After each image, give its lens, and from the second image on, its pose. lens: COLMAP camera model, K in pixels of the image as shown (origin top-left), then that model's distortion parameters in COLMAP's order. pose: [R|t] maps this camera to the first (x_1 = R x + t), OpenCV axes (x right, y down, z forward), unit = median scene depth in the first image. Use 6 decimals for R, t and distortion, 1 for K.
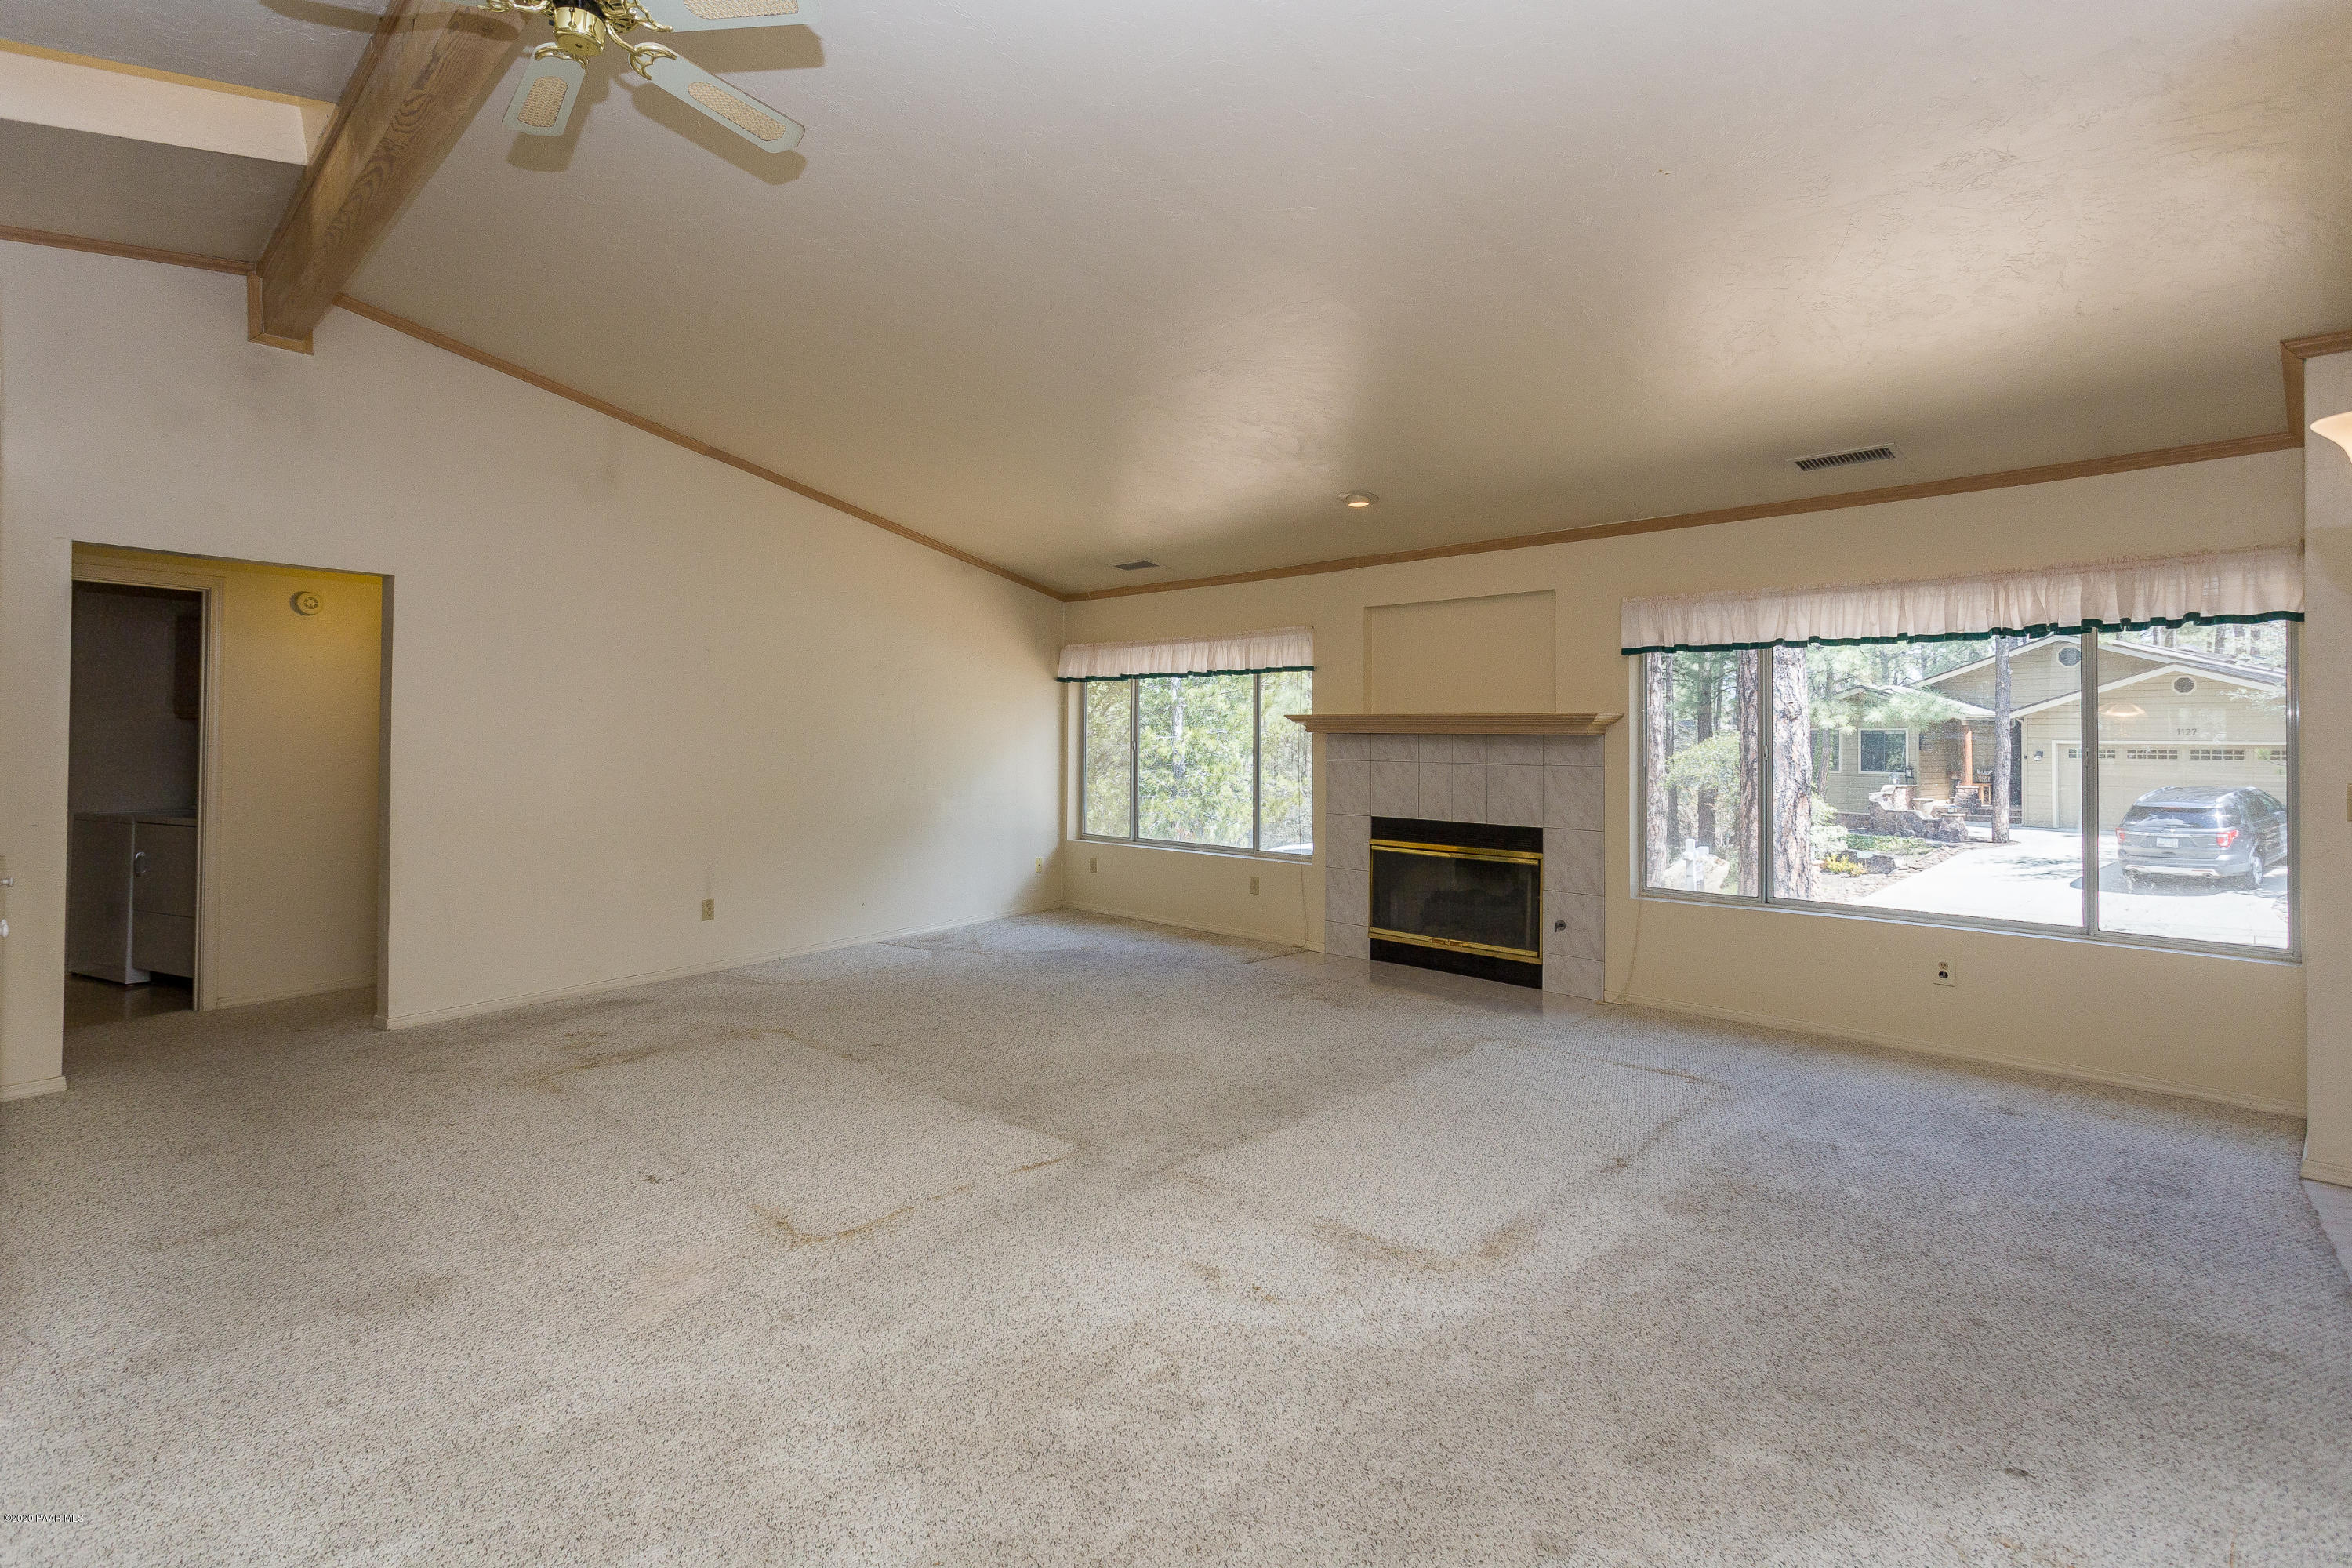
lens RADIAL K [[1141.1, 0, 1169.3], [0, 1141.1, 715.1], [0, 0, 1]] dist [0.002796, 0.000145]
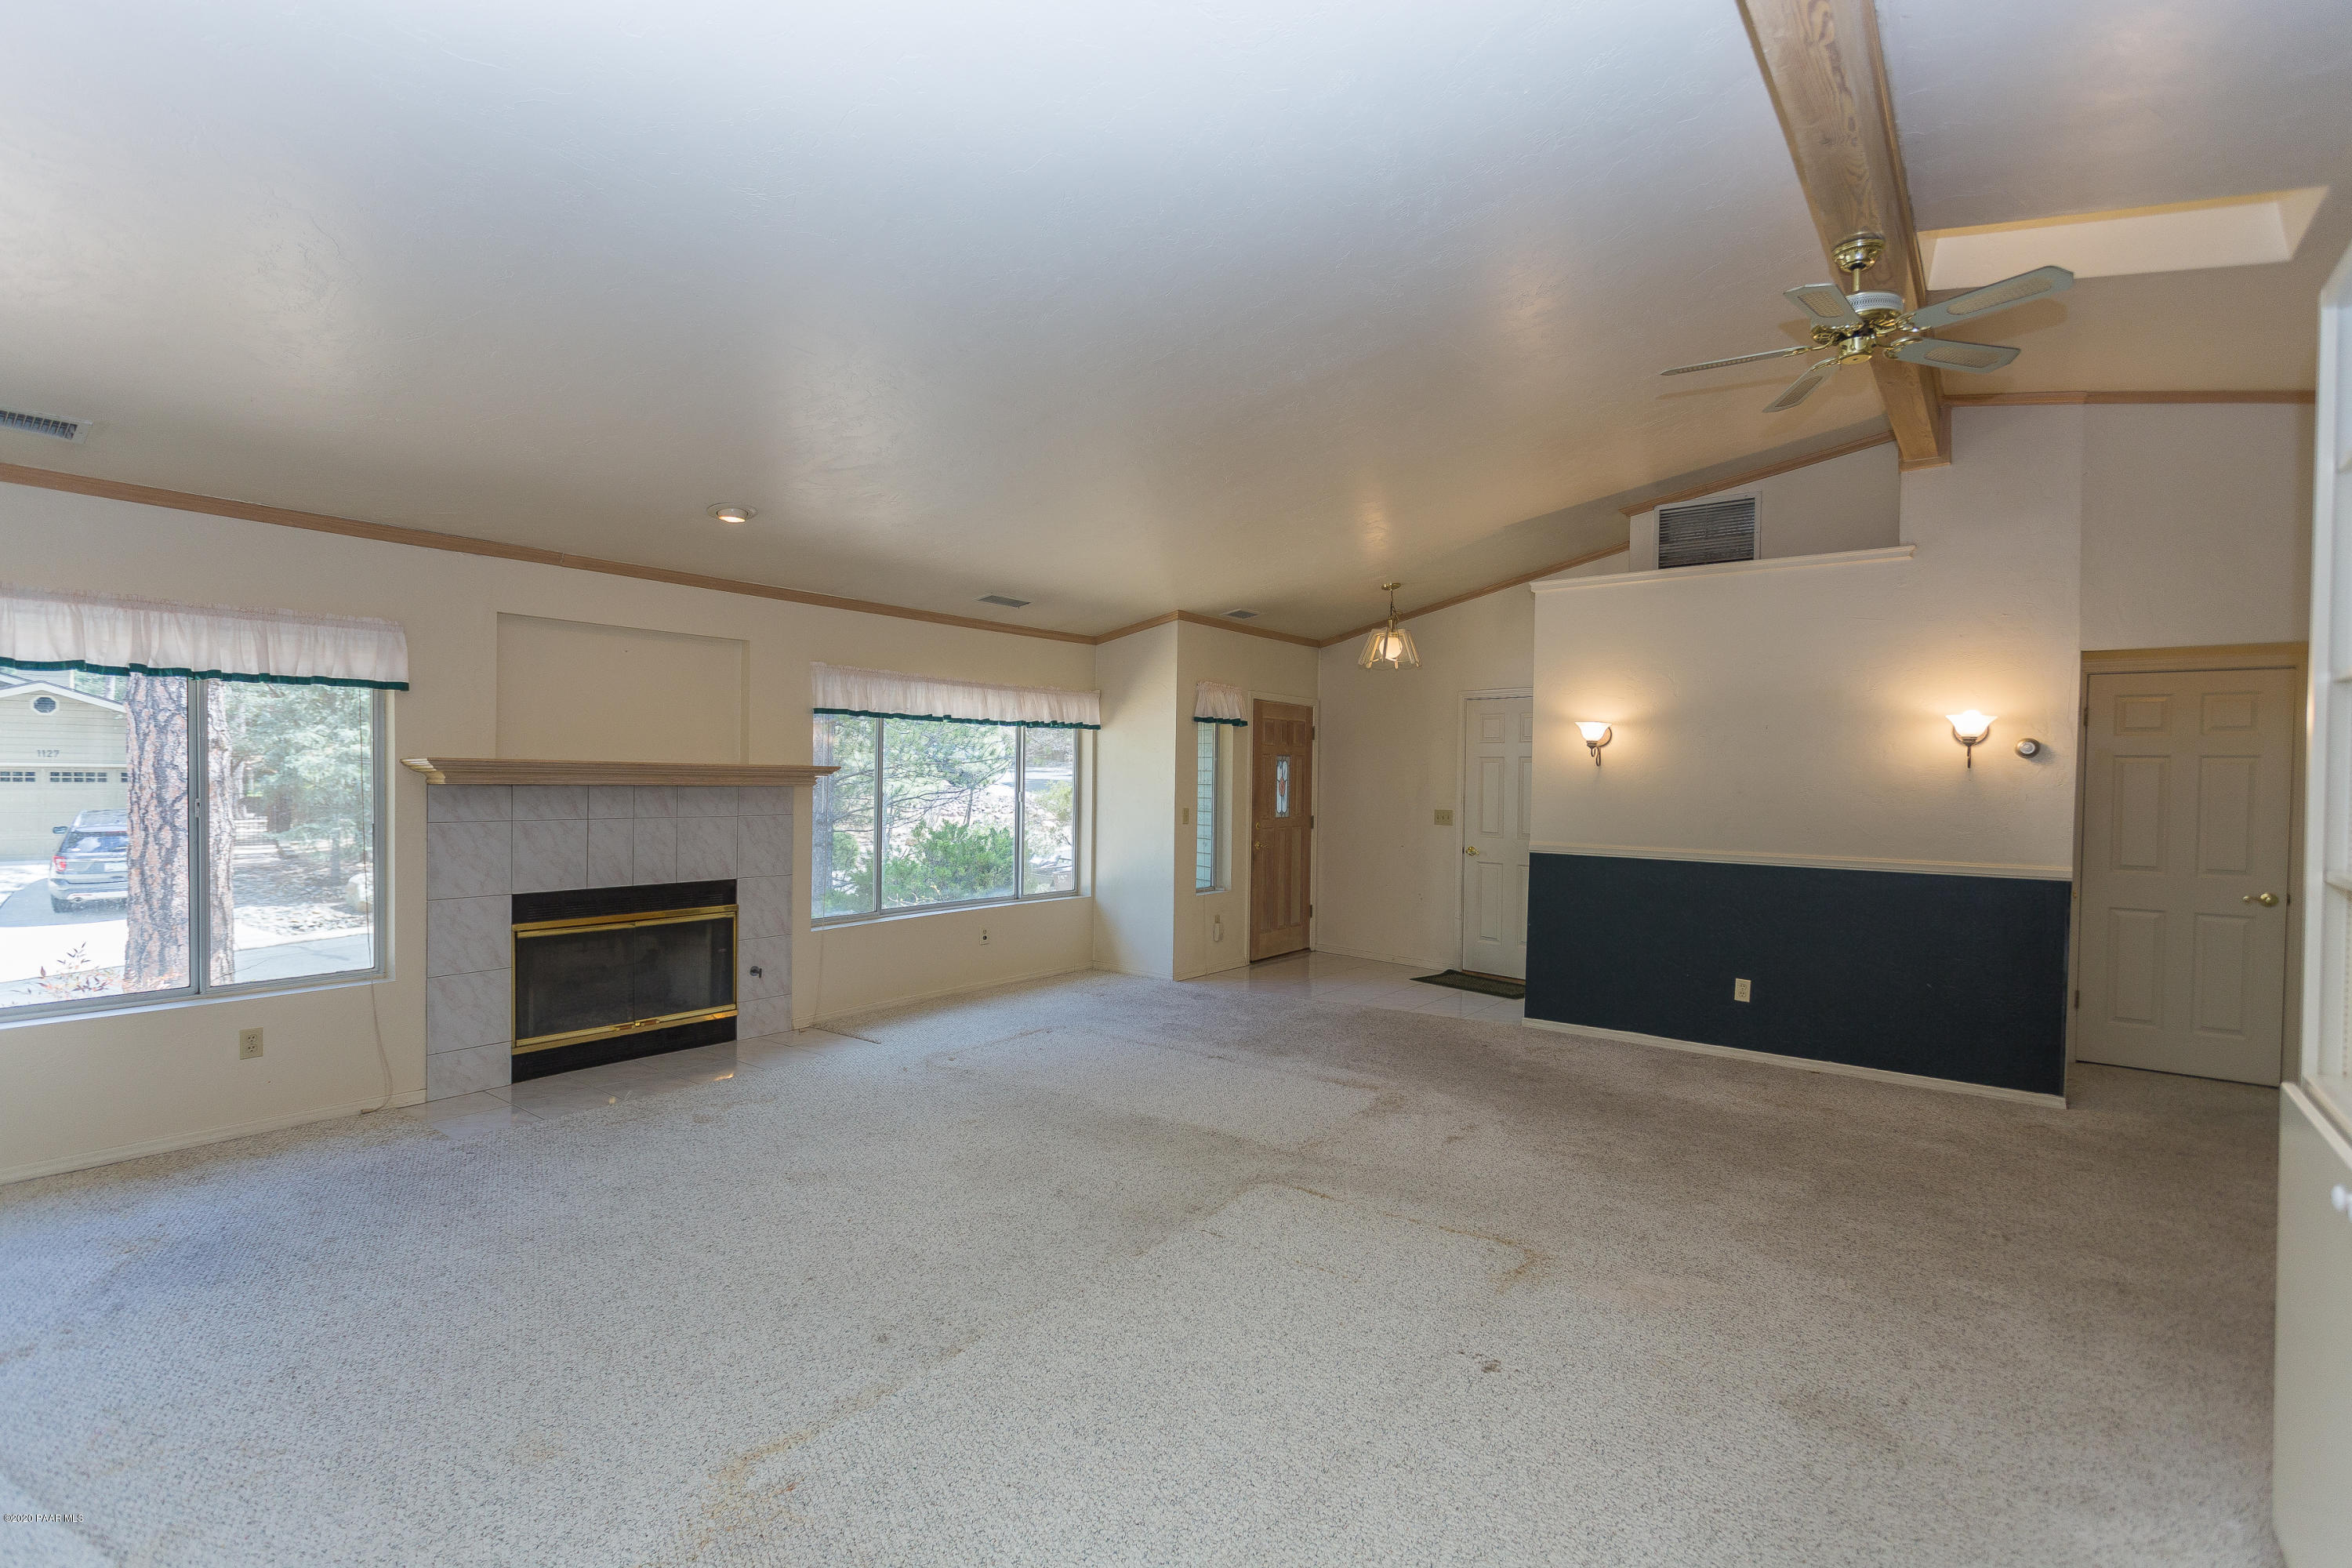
lens RADIAL K [[1100.3, 0, 1172.4], [0, 1100.3, 785.9], [0, 0, 1]] dist [0.001911, -0.000092]
pose [[-0.134477, -0.017104, 0.990769, -0.680078], [-0.034096, 0.999339, 0.012625, -0.007426], [-0.990330, -0.032083, -0.134971, 0.763802]]
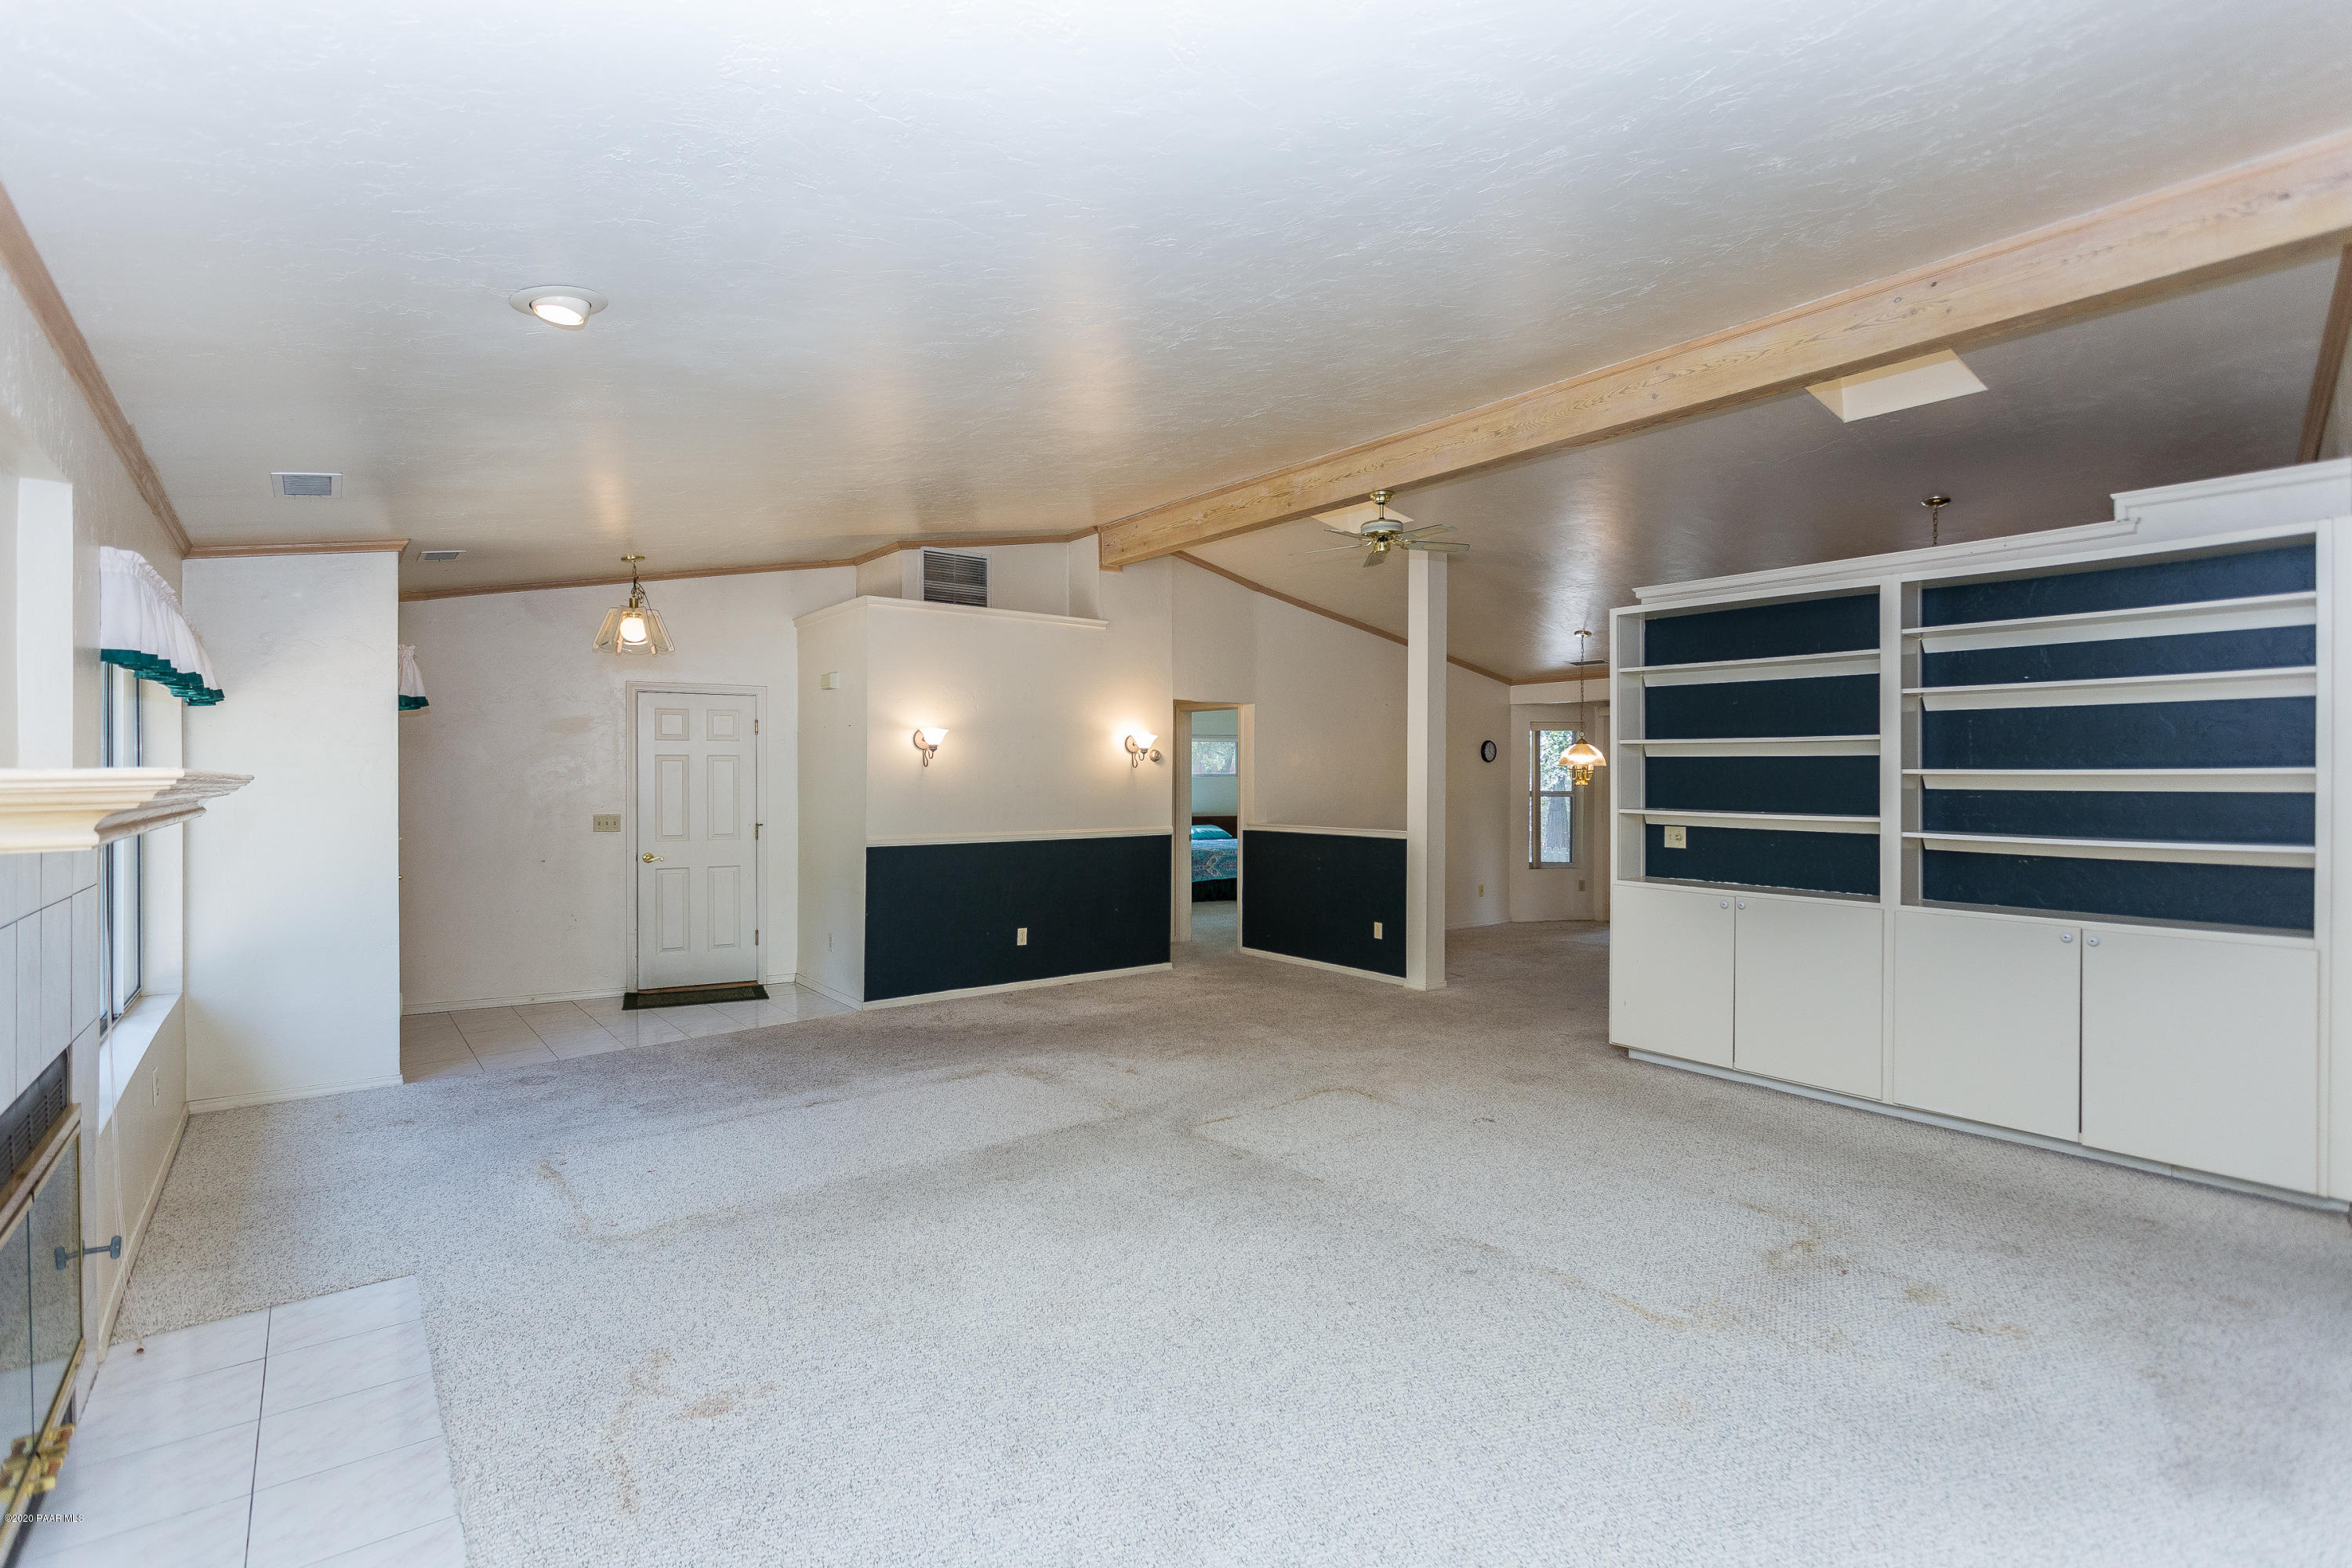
lens RADIAL K [[1100.3, 0, 1172.4], [0, 1100.3, 785.9], [0, 0, 1]] dist [0.001911, -0.000092]
pose [[-0.992558, -0.007918, 0.121512, -0.126725], [-0.009207, 0.999907, -0.010046, 0.003118], [-0.121421, -0.011090, -0.992539, 1.371984]]
